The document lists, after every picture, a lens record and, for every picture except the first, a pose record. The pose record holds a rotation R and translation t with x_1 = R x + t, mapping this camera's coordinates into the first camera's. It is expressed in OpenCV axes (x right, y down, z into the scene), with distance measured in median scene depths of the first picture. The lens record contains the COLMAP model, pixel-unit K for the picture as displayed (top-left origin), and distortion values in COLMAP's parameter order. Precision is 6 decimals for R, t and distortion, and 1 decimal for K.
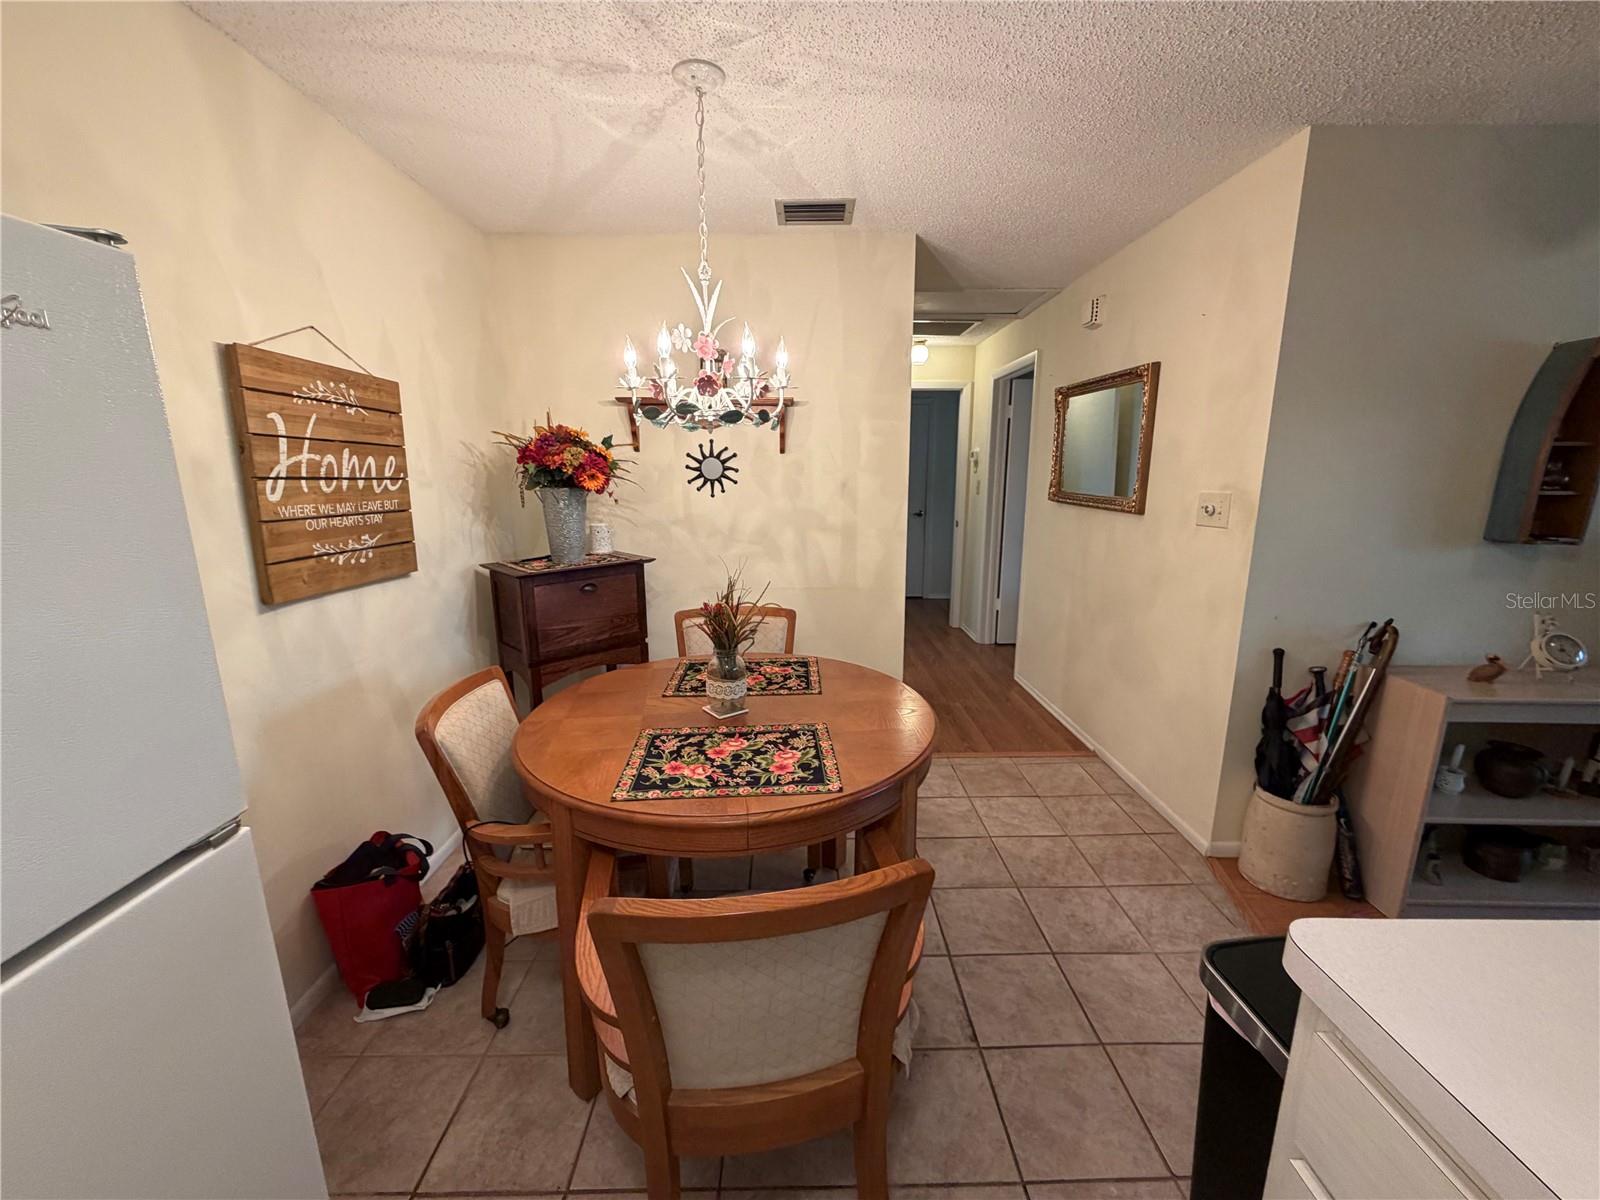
lens RADIAL K [[638.1, 0, 794.8], [0, 638.1, 602.5], [0, 0, 1]] dist [0.000039, 0.000266]
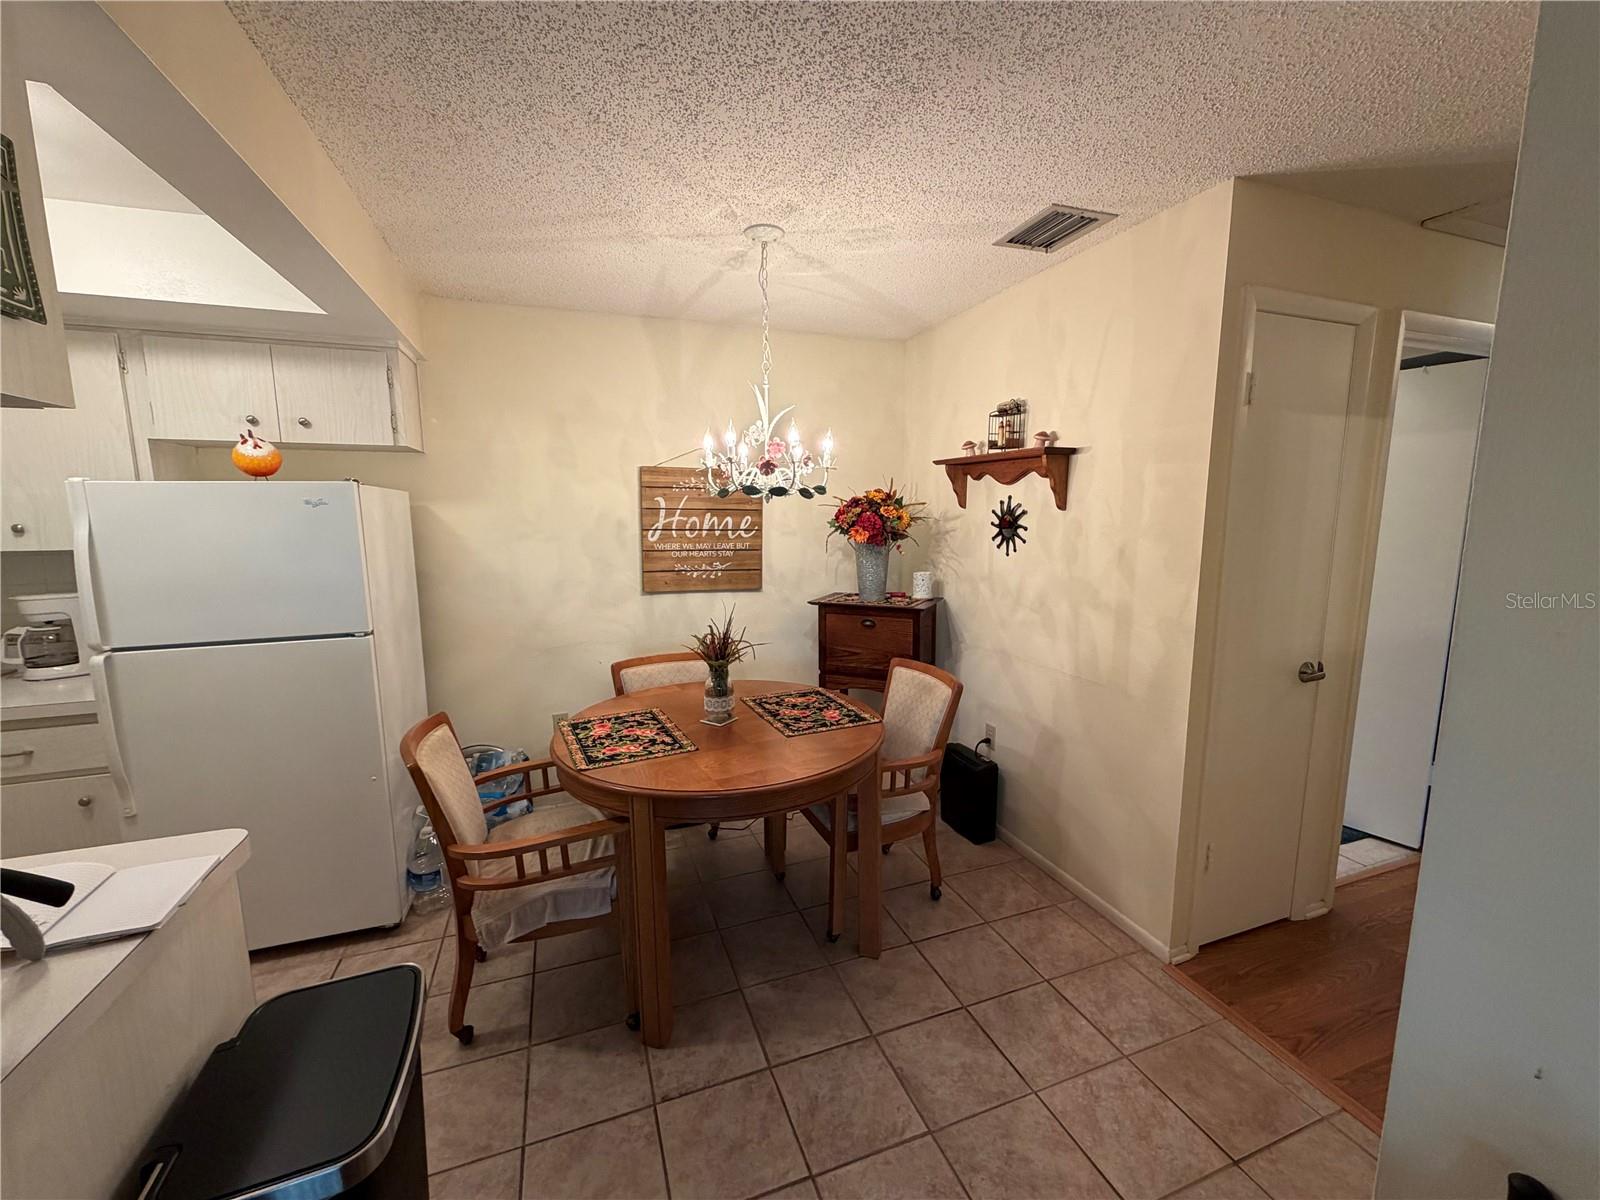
lens RADIAL K [[638.1, 0, 794.4], [0, 638.1, 601.8], [0, 0, 1]] dist [0.000039, 0.000266]
pose [[0.341531, 0.141143, -0.929212, 1.004988], [-0.186770, 0.979134, 0.080079, -0.180444], [0.921126, 0.146200, 0.360766, 0.600018]]
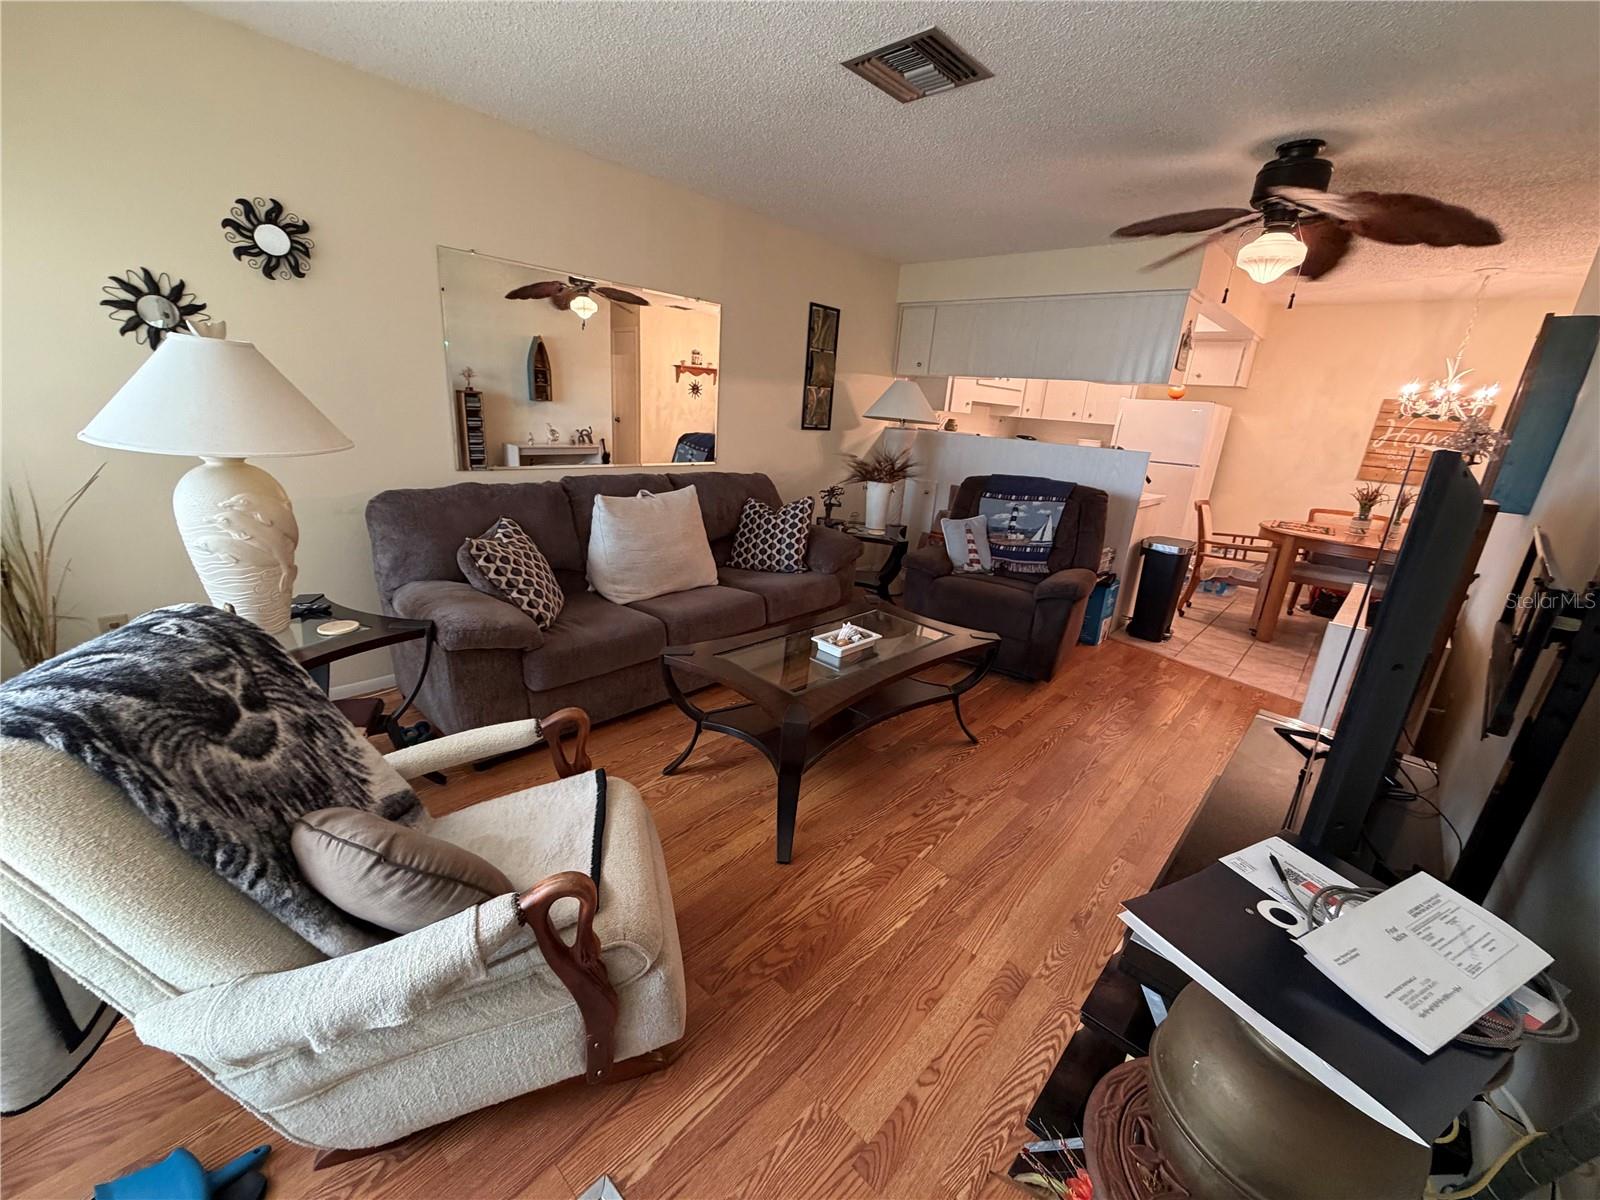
lens RADIAL K [[638.1, 0, 792.9], [0, 638.1, 597.6], [0, 0, 1]] dist [0.000039, 0.000266]
pose [[-0.693123, 0.181699, -0.697543, 2.990850], [-0.205373, 0.877820, 0.432729, -0.234506], [0.690943, 0.443191, -0.571121, 0.955811]]
